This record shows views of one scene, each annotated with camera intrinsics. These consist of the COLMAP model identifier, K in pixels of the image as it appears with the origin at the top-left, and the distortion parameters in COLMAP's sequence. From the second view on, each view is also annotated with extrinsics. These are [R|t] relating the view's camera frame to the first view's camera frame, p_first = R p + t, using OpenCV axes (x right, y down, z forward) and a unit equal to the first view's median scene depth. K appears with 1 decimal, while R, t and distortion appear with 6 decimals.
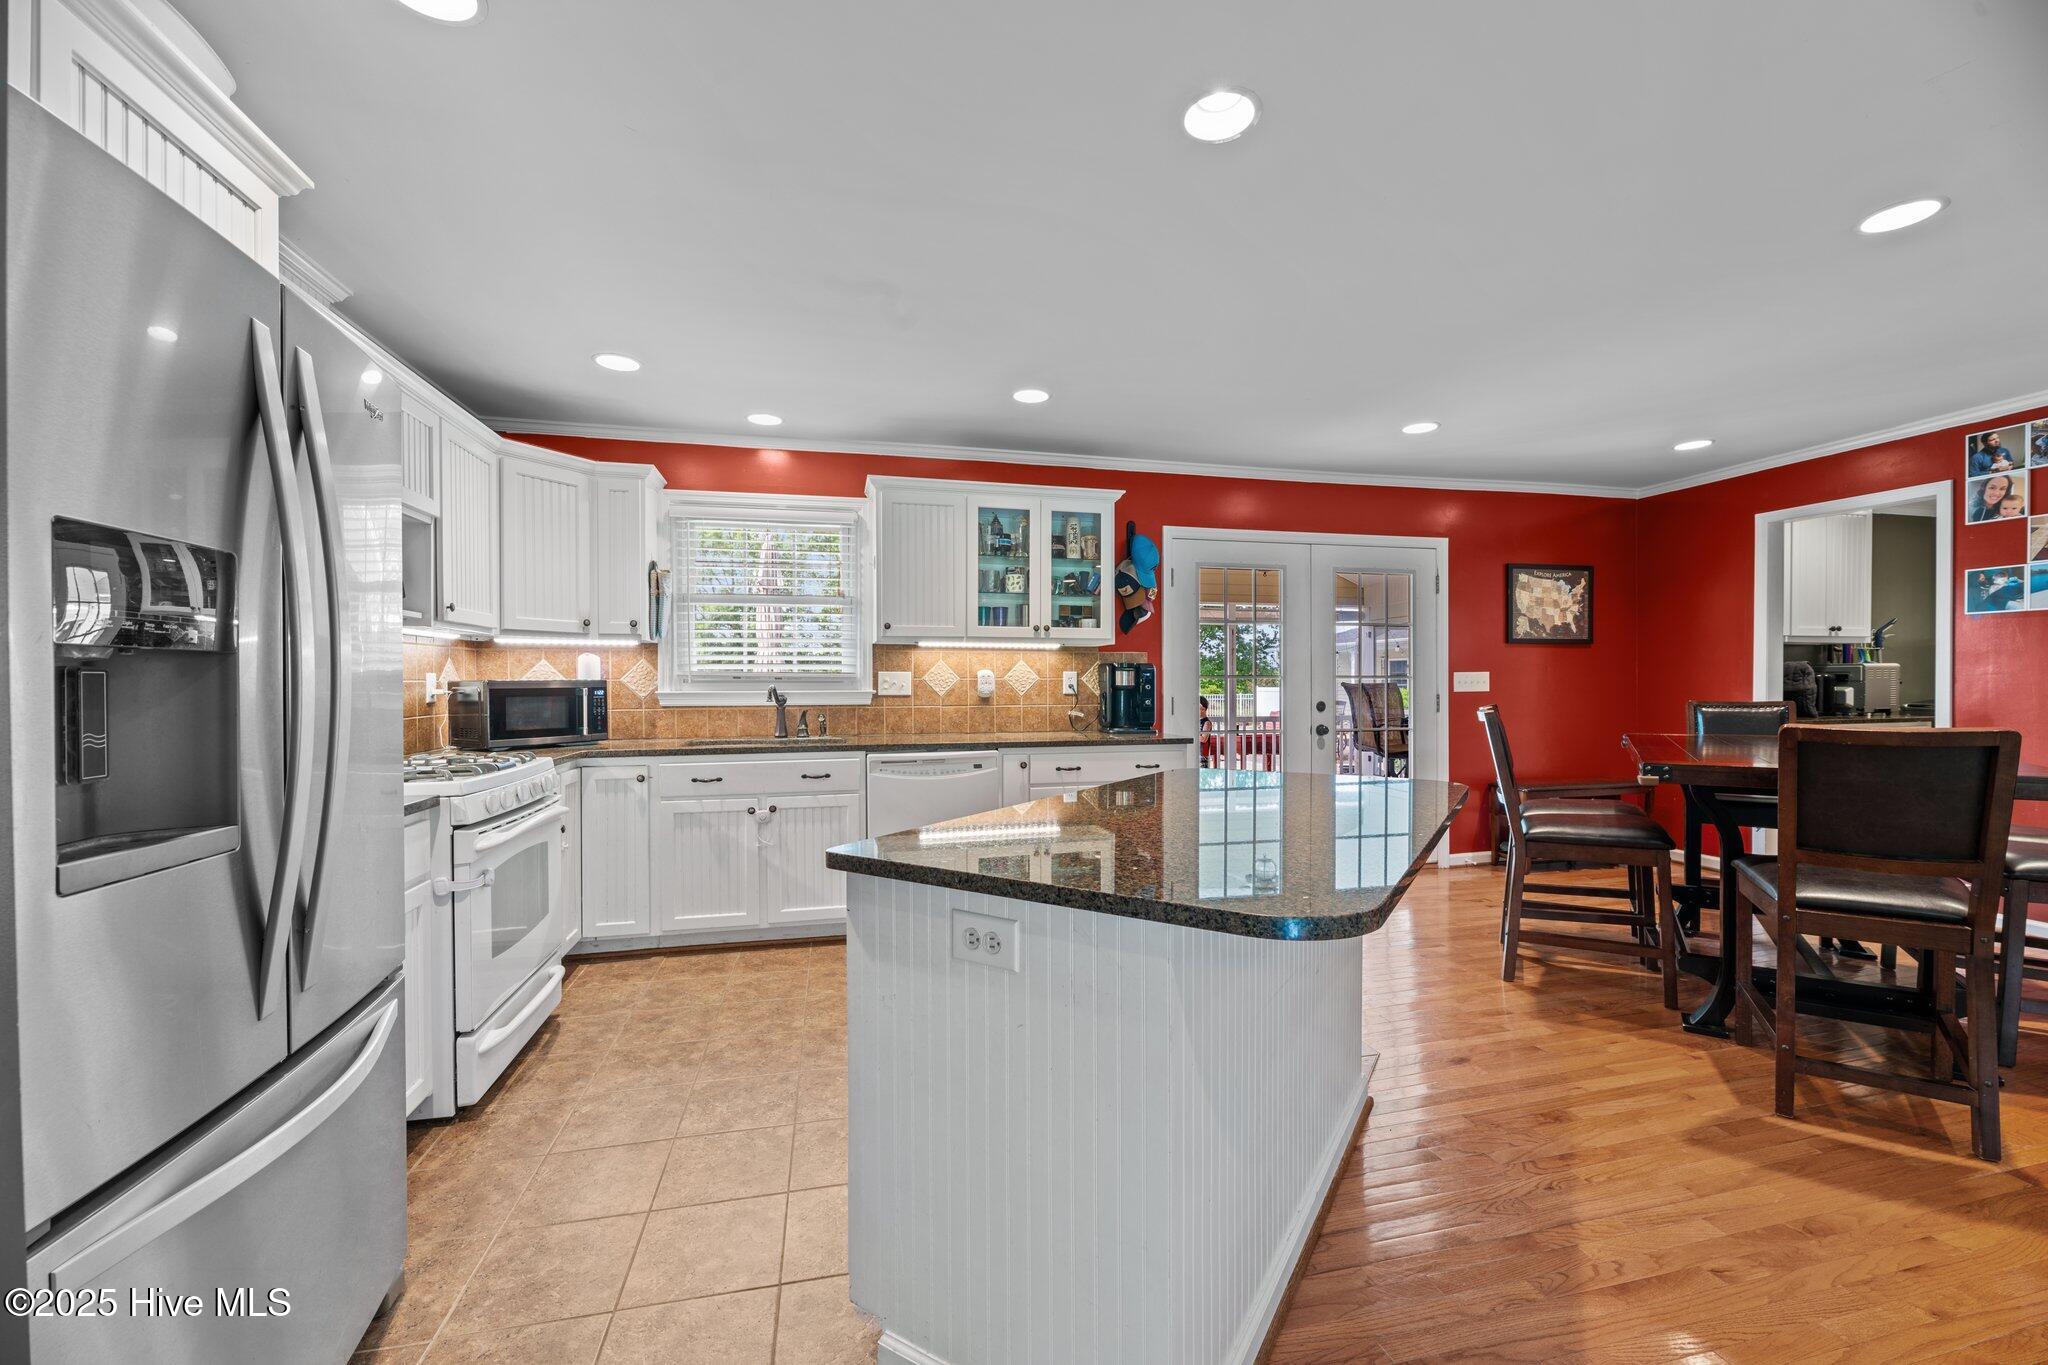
lens RADIAL K [[816.6, 0, 1024.5], [0, 816.6, 682.8], [0, 0, 1]] dist [-0.009577, -0.000367]
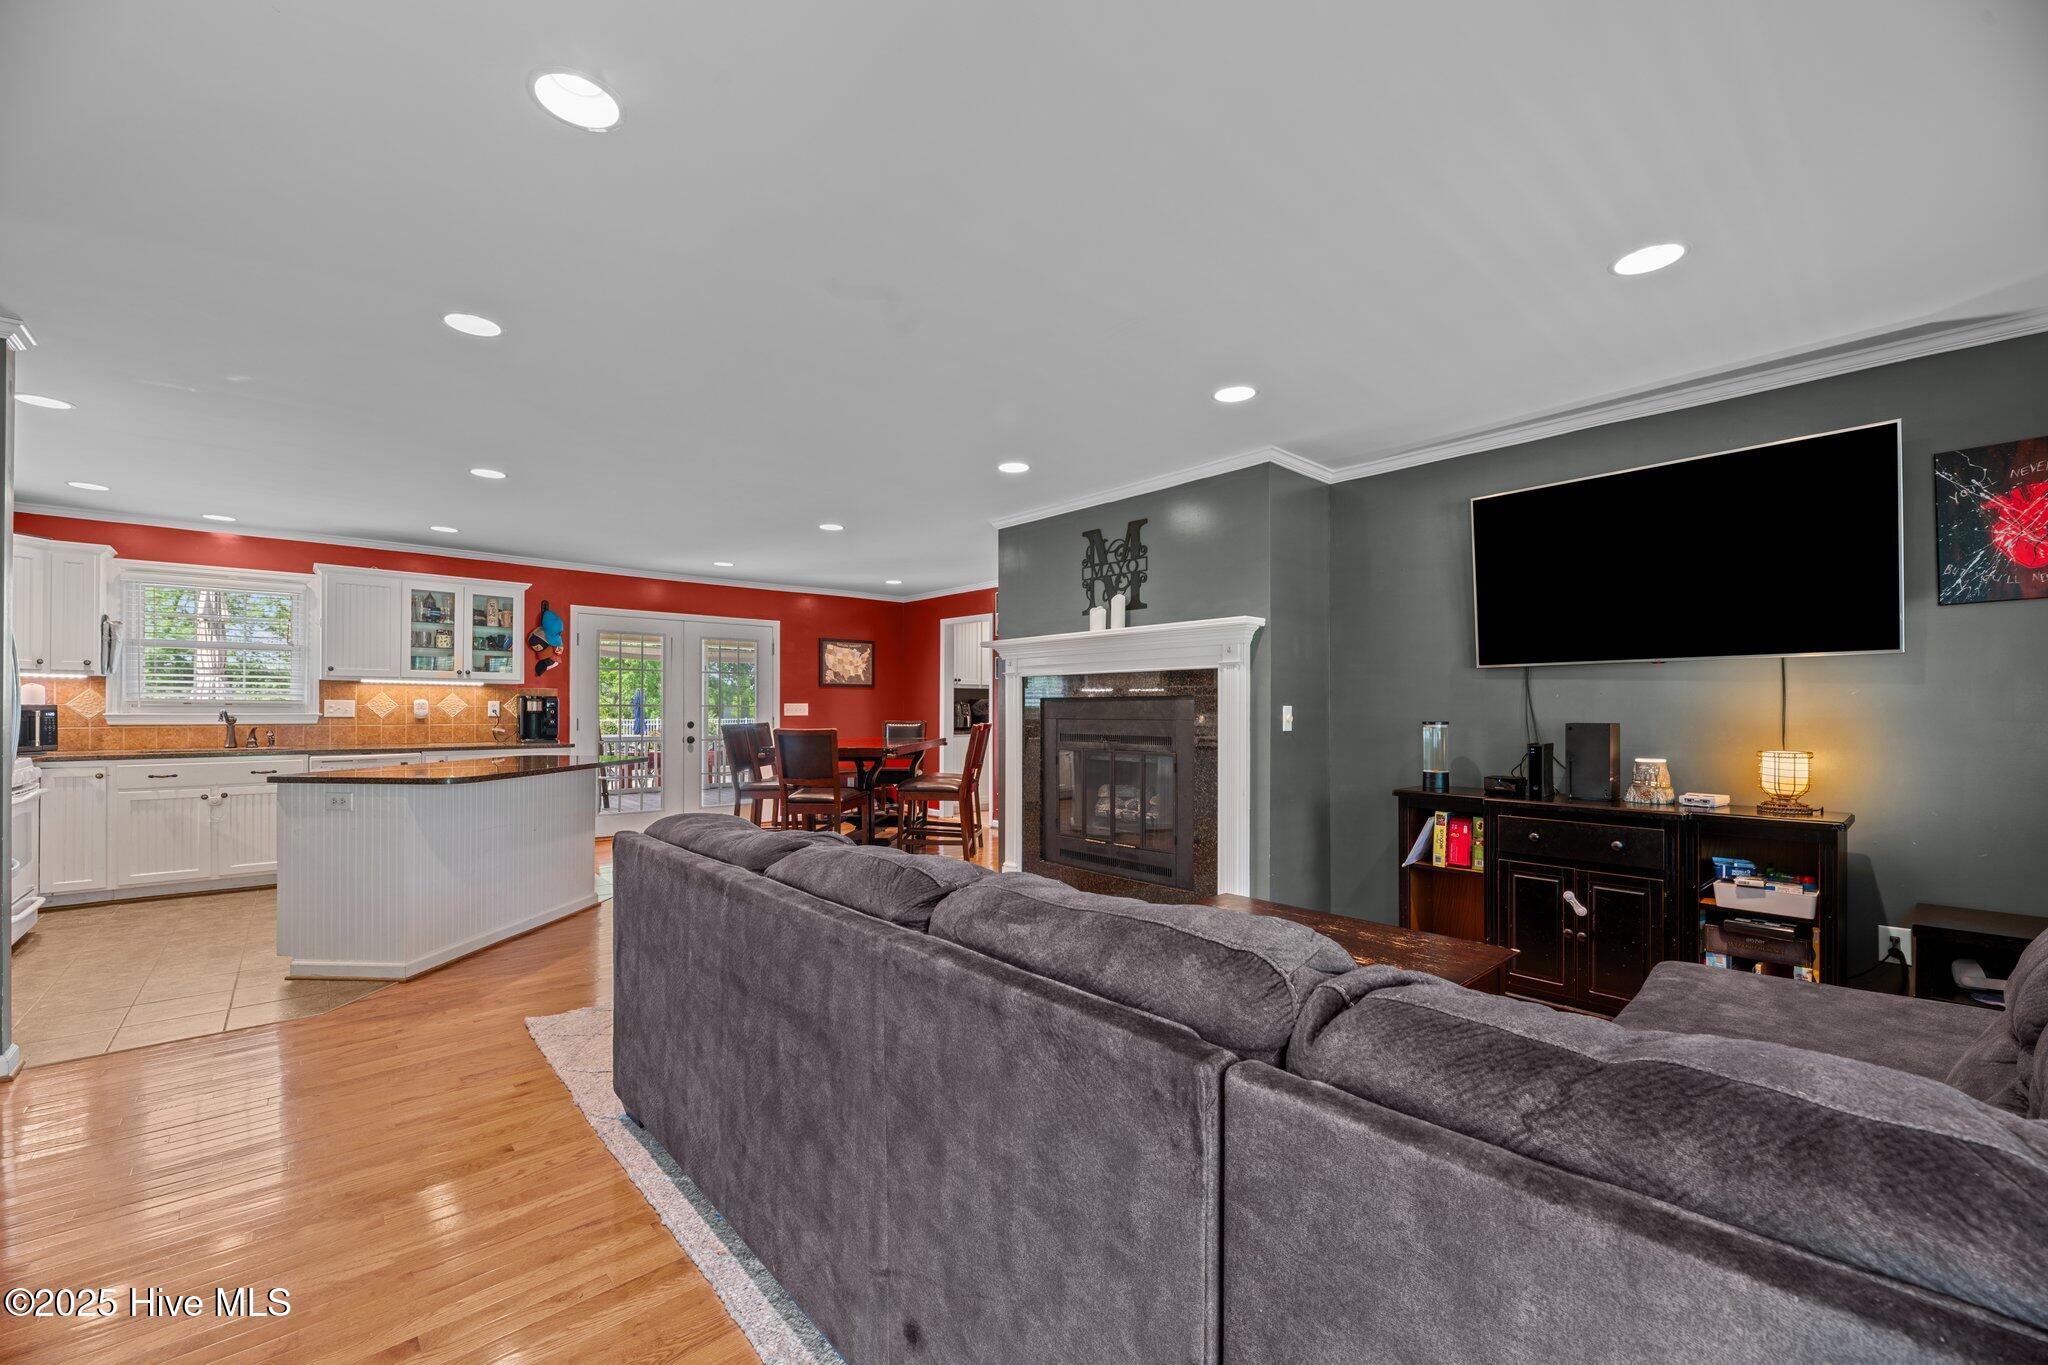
lens RADIAL K [[816.6, 0, 1028.4], [0, 816.6, 702.0], [0, 0, 1]] dist [-0.009577, -0.000367]
pose [[0.876000, 0.010455, 0.482198, 0.204985], [-0.006999, 0.999935, -0.008964, -0.006149], [-0.482260, 0.004477, 0.876017, -0.782077]]
